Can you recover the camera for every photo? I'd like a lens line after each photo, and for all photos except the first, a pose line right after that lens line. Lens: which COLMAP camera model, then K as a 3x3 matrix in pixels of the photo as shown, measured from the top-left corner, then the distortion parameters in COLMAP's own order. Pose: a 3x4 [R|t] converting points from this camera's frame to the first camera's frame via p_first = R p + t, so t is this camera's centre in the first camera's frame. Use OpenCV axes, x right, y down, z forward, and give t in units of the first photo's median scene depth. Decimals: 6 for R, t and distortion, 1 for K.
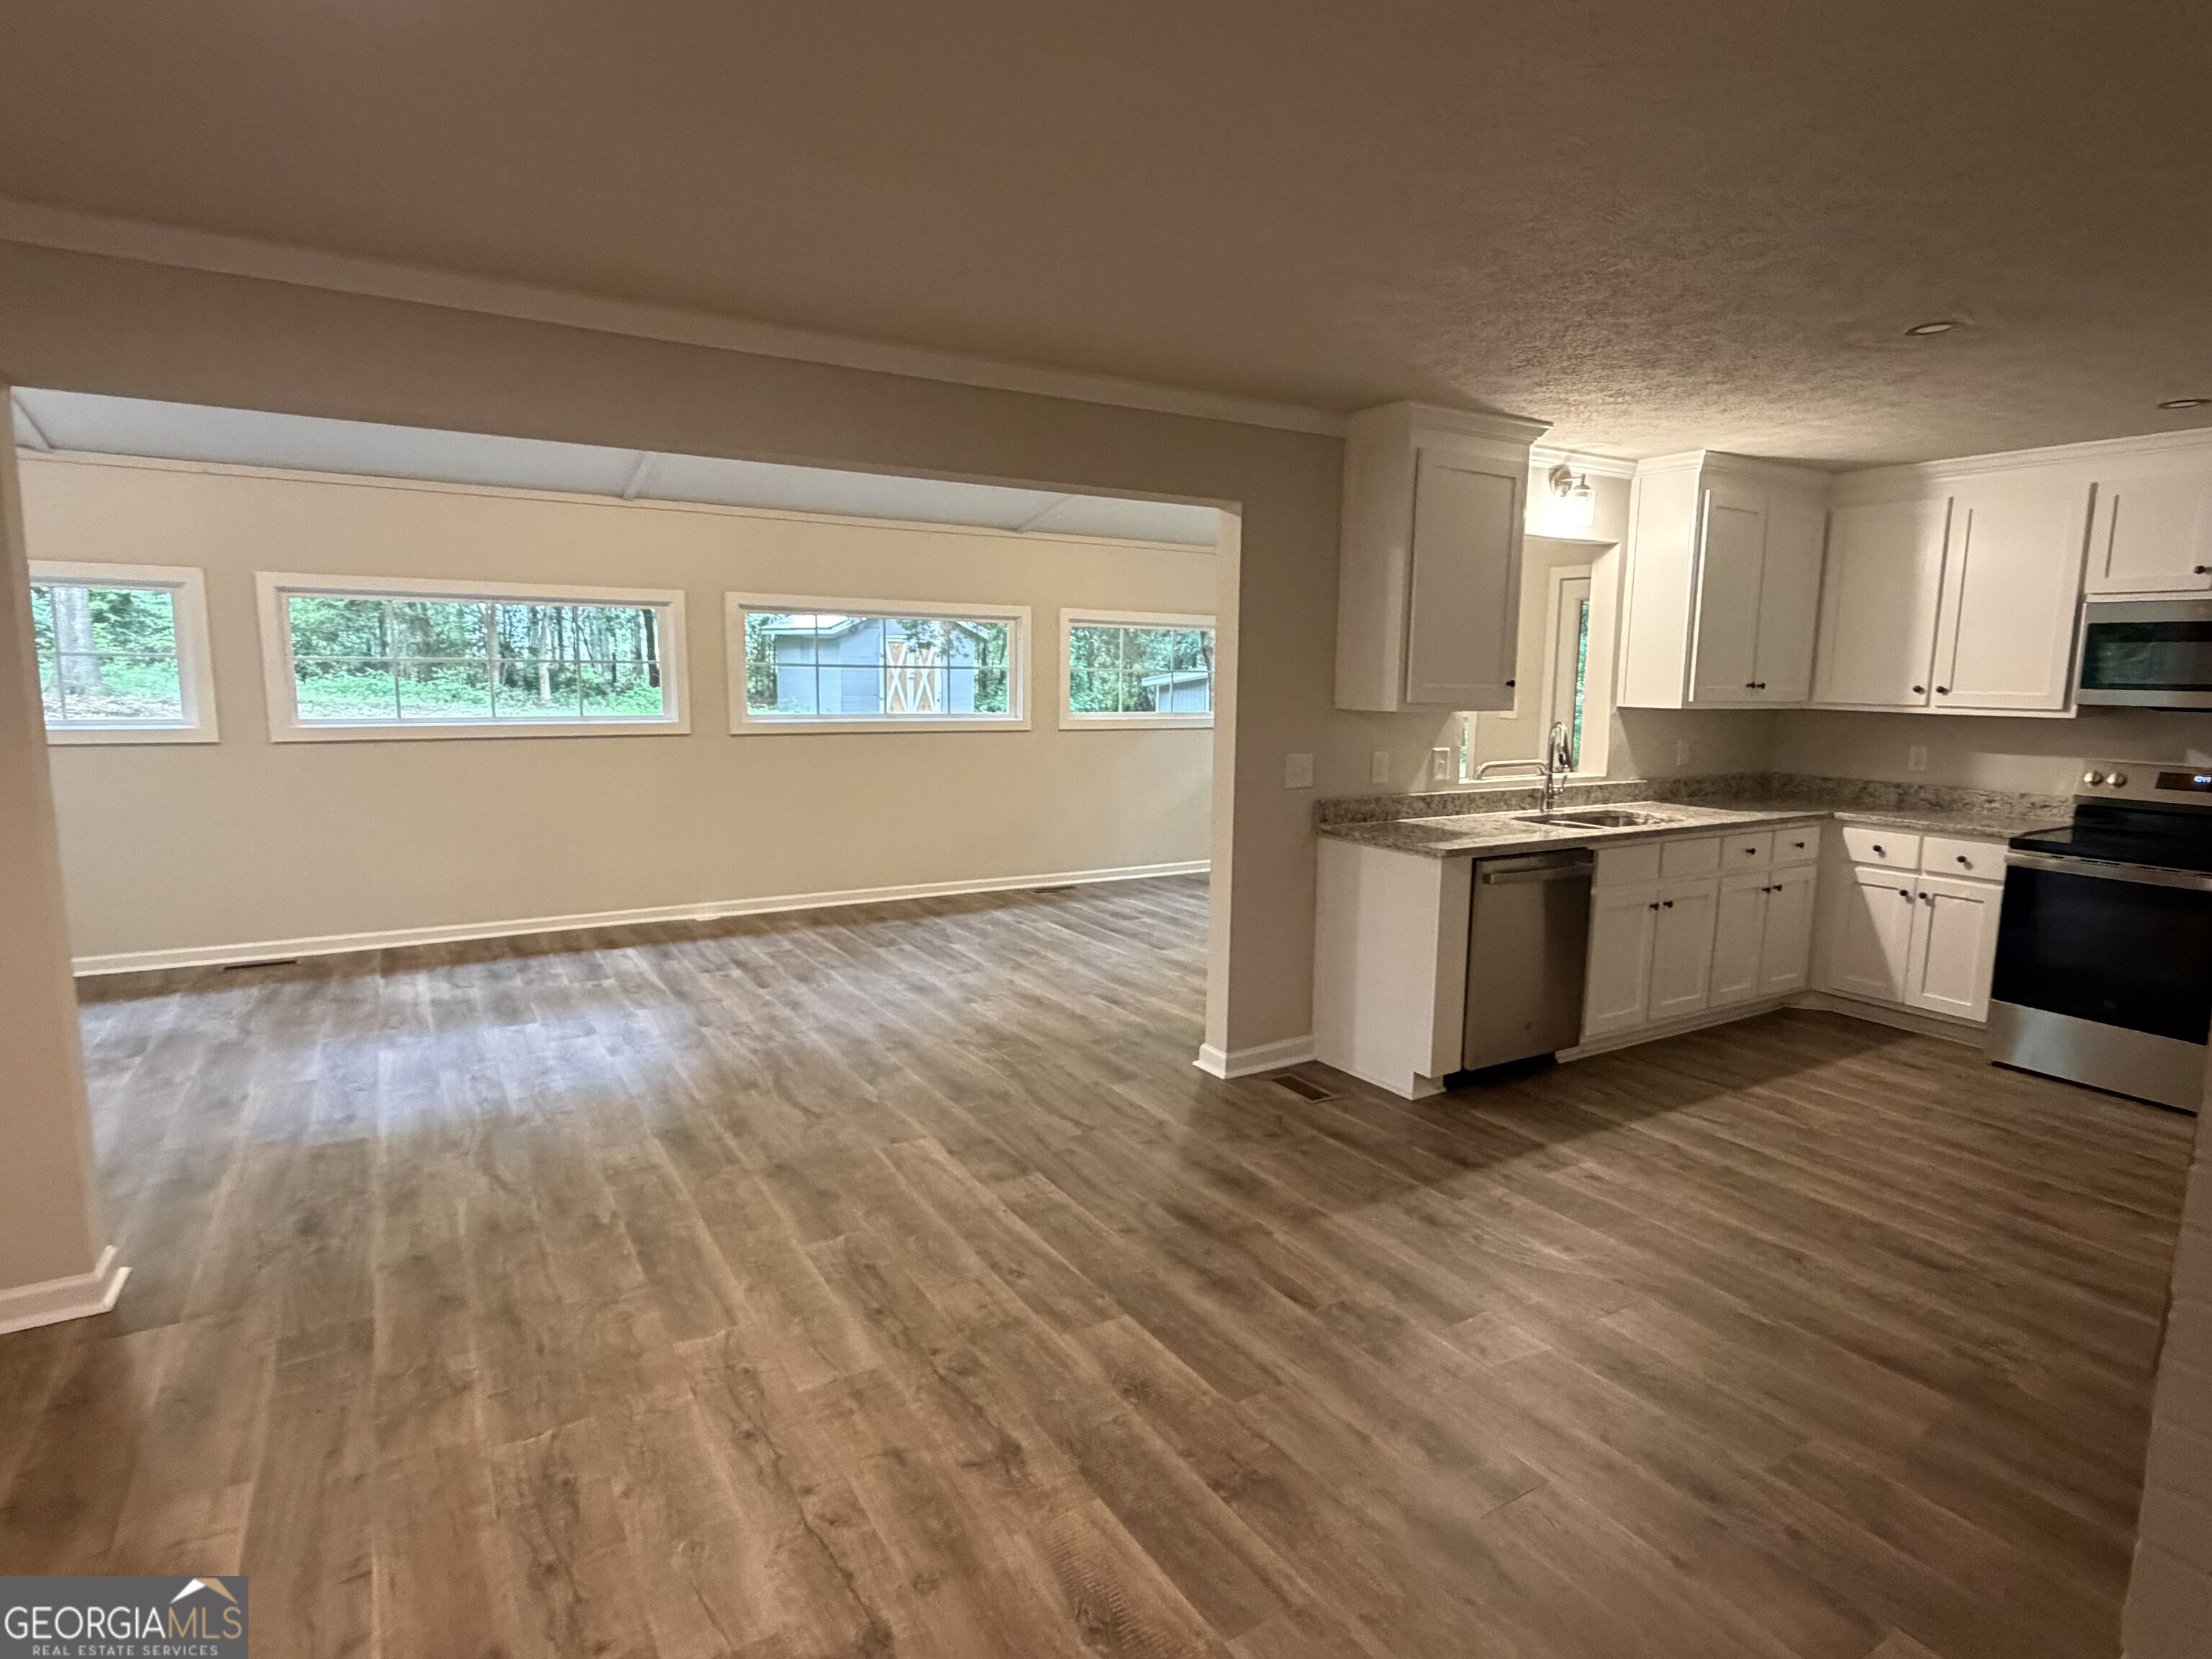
lens RADIAL K [[1162.9, 0, 1106.0], [0, 1162.9, 829.5], [0, 0, 1]] dist [0.000536, 0.000174]
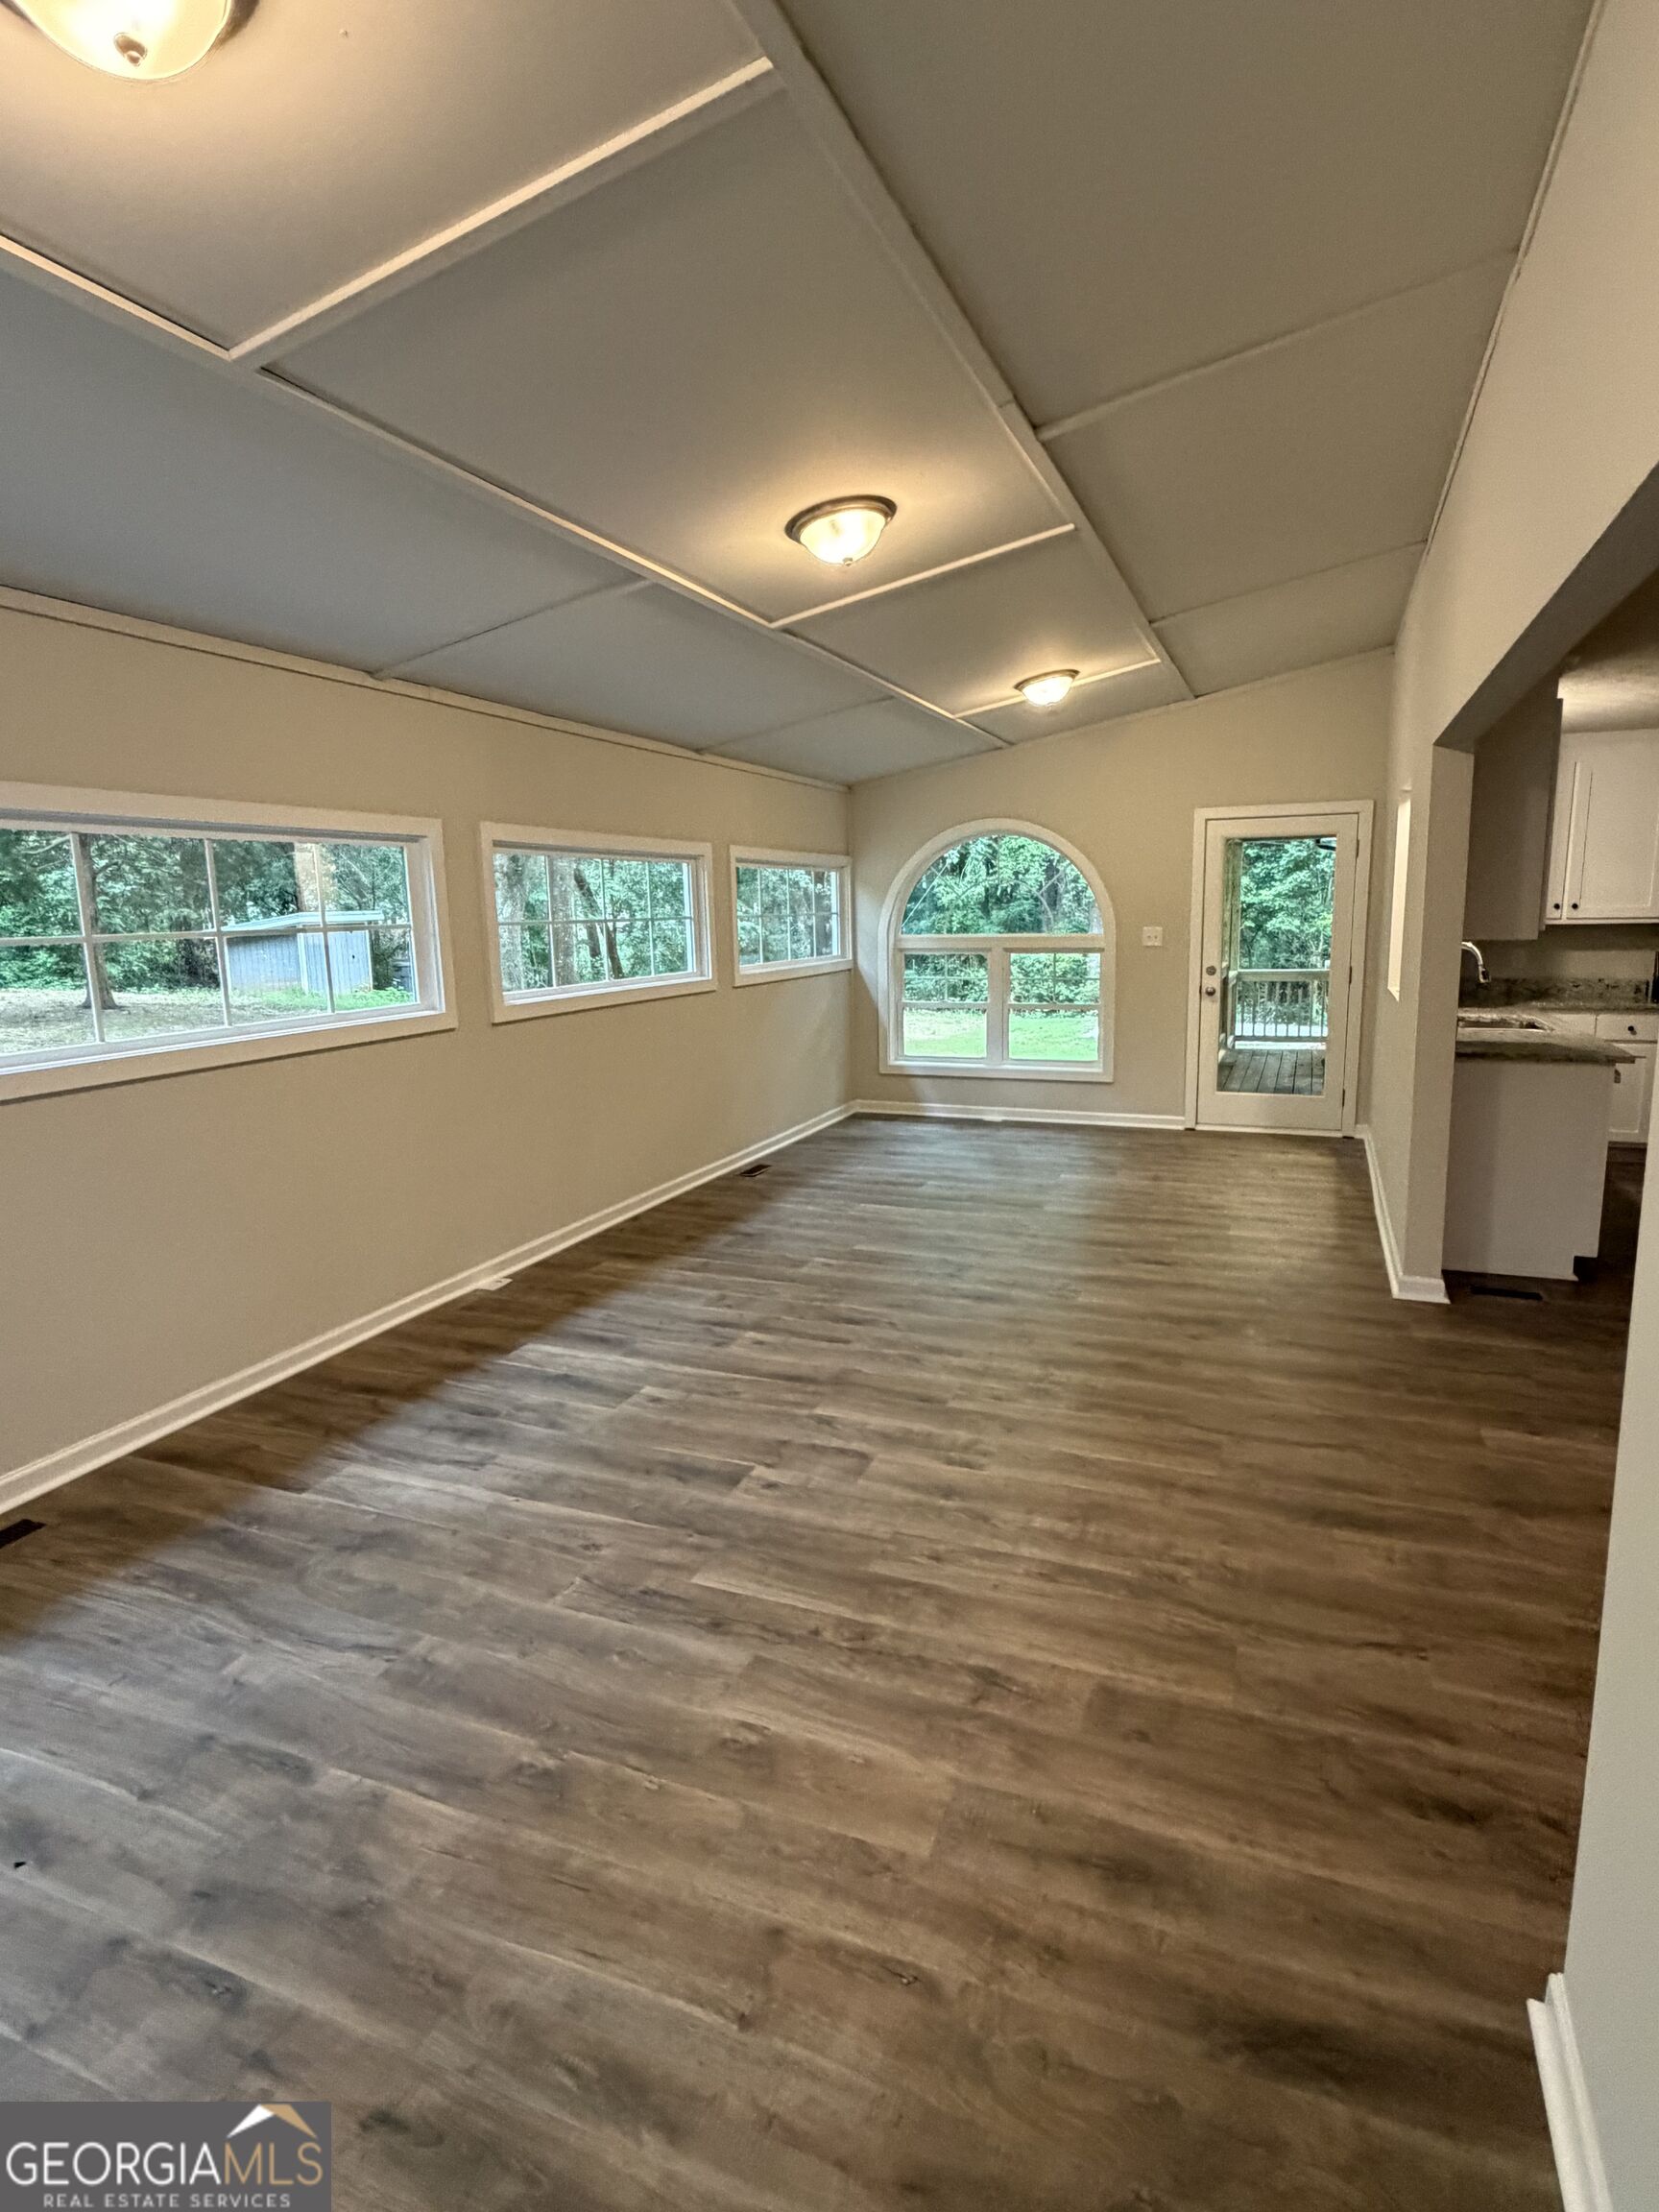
lens RADIAL K [[1162.9, 0, 829.5], [0, 1162.9, 1106.0], [0, 0, 1]] dist [0.000536, 0.000174]
pose [[0.801814, -0.131138, 0.583007, -0.861245], [0.111226, 0.991326, 0.070013, -0.087239], [-0.587131, 0.008708, 0.809445, 0.451002]]
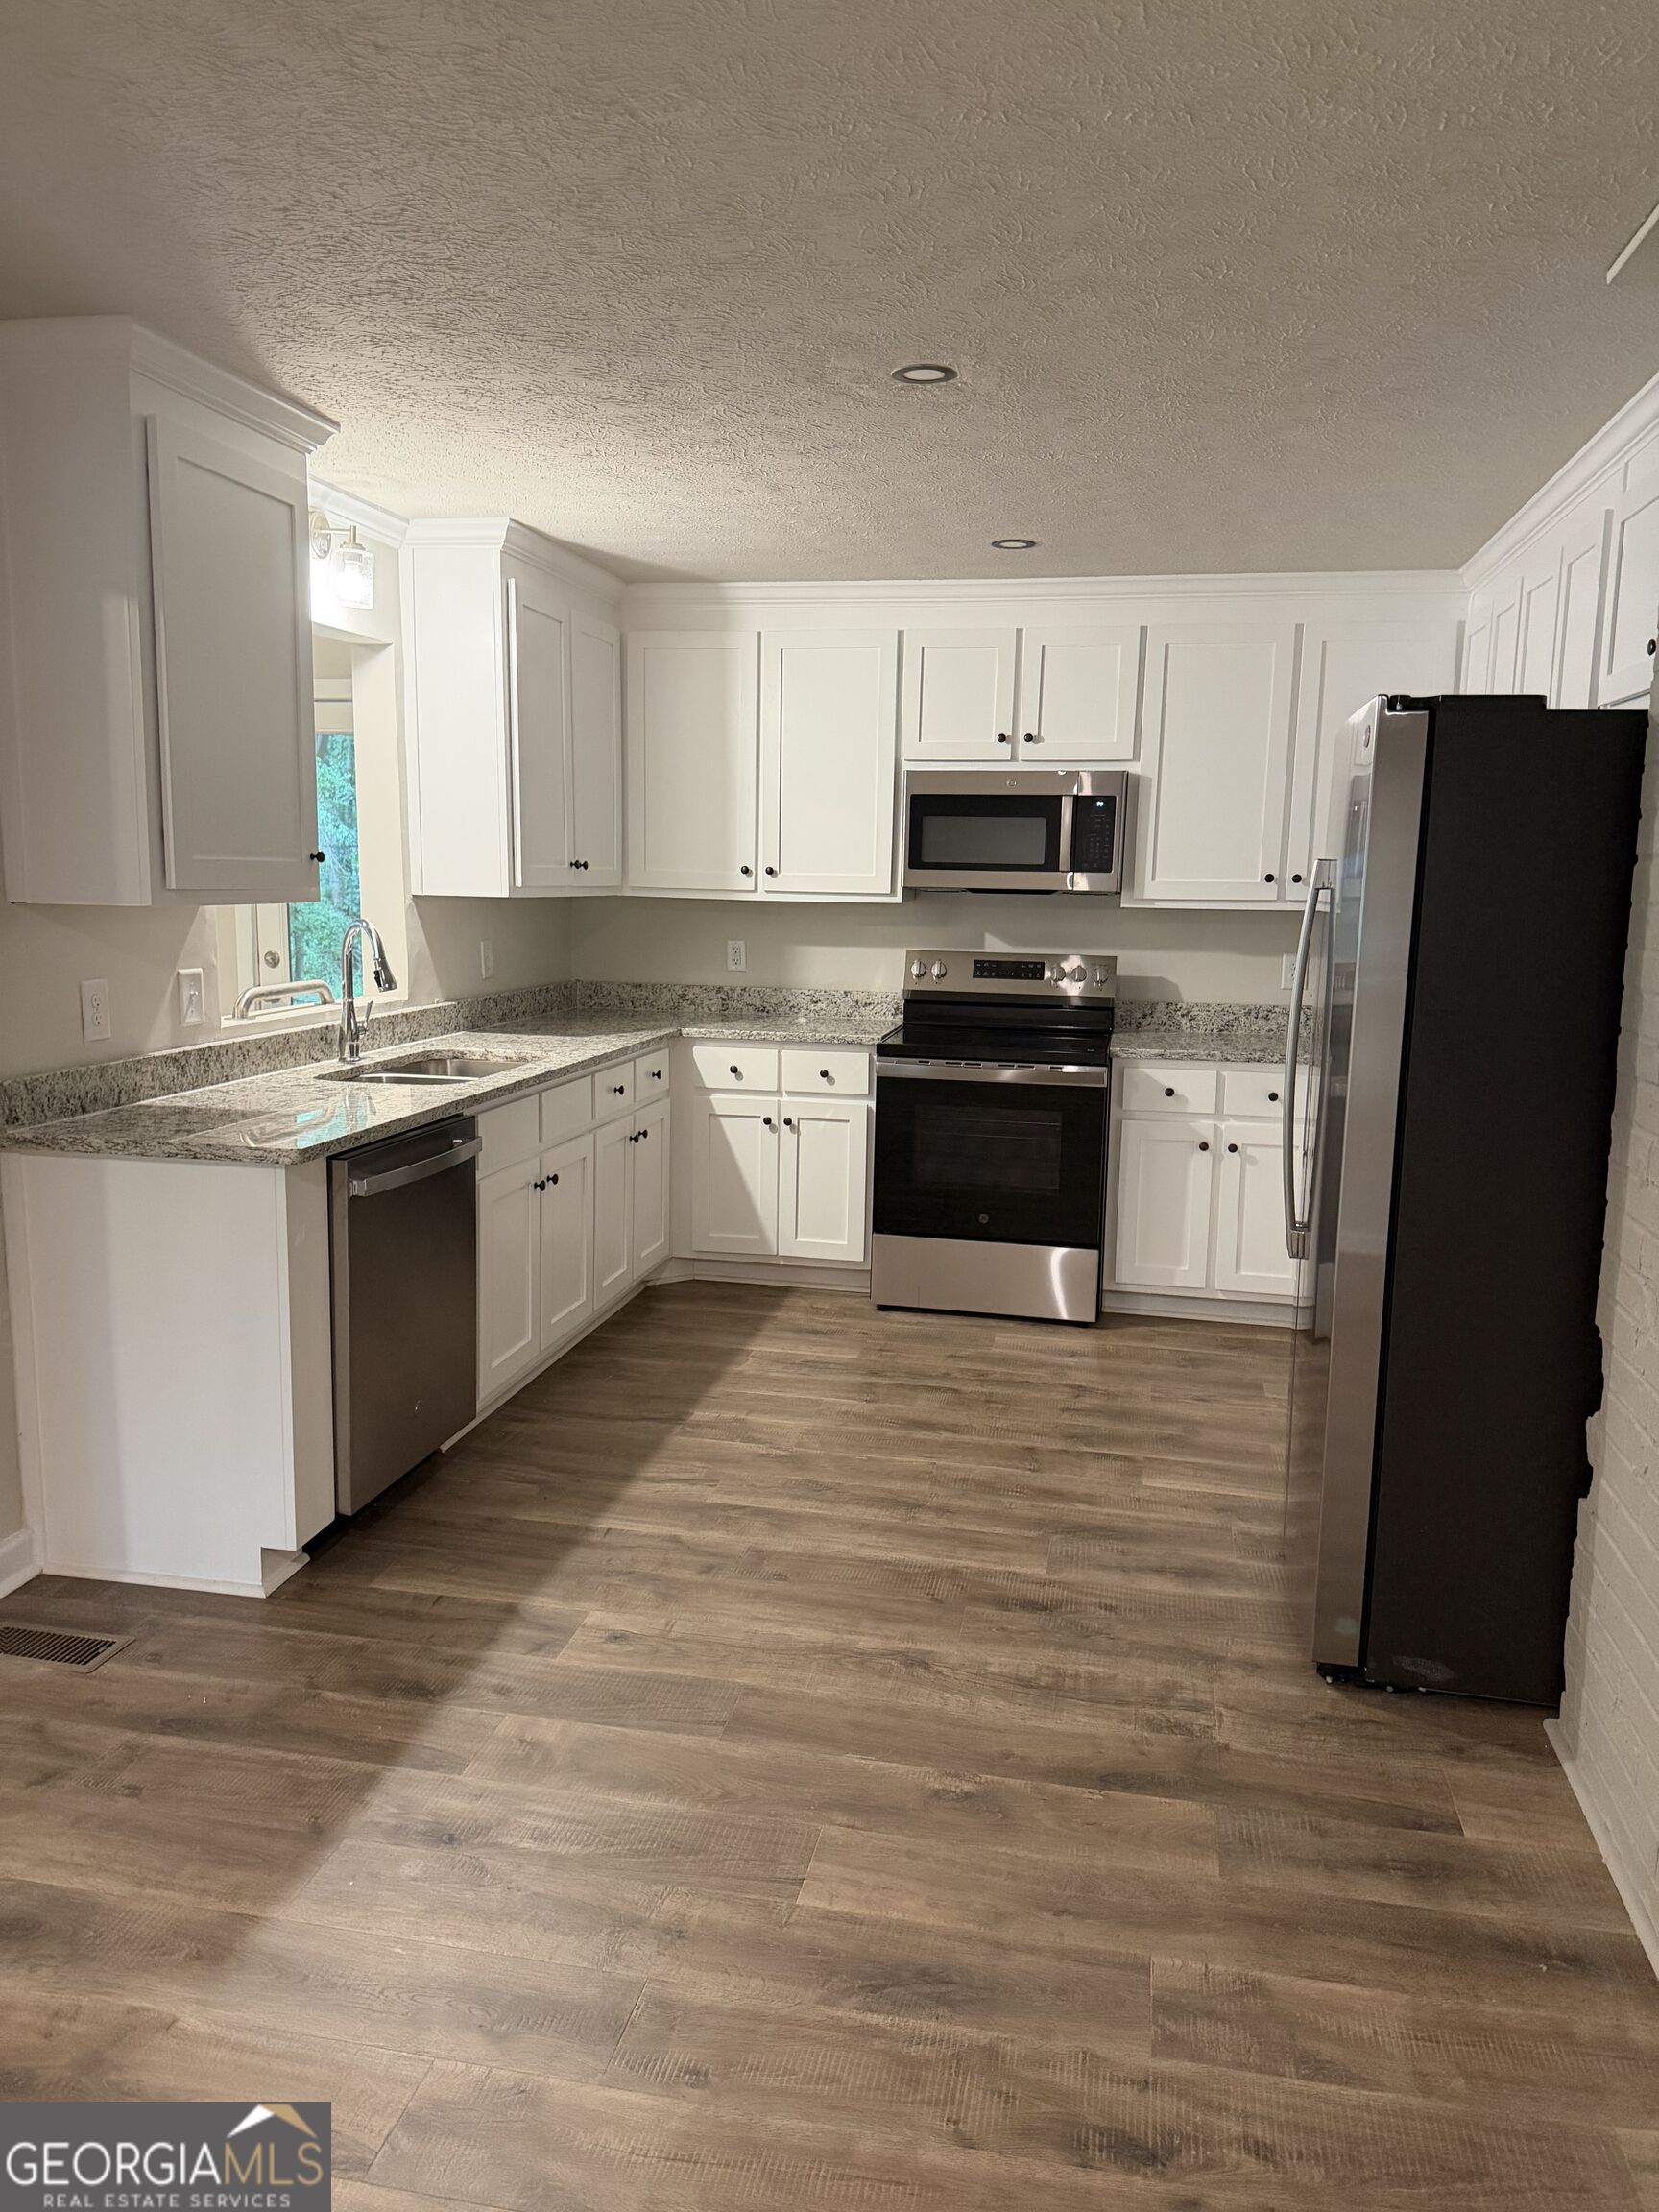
lens RADIAL K [[1513.6, 0, 832.4], [0, 1513.6, 1094.8], [0, 0, 1]] dist [0.090303, -0.169141]
pose [[0.674586, -0.107076, 0.730389, -0.059424], [0.090916, 0.993943, 0.061743, -0.026750], [-0.732576, 0.024753, 0.680235, 0.260155]]
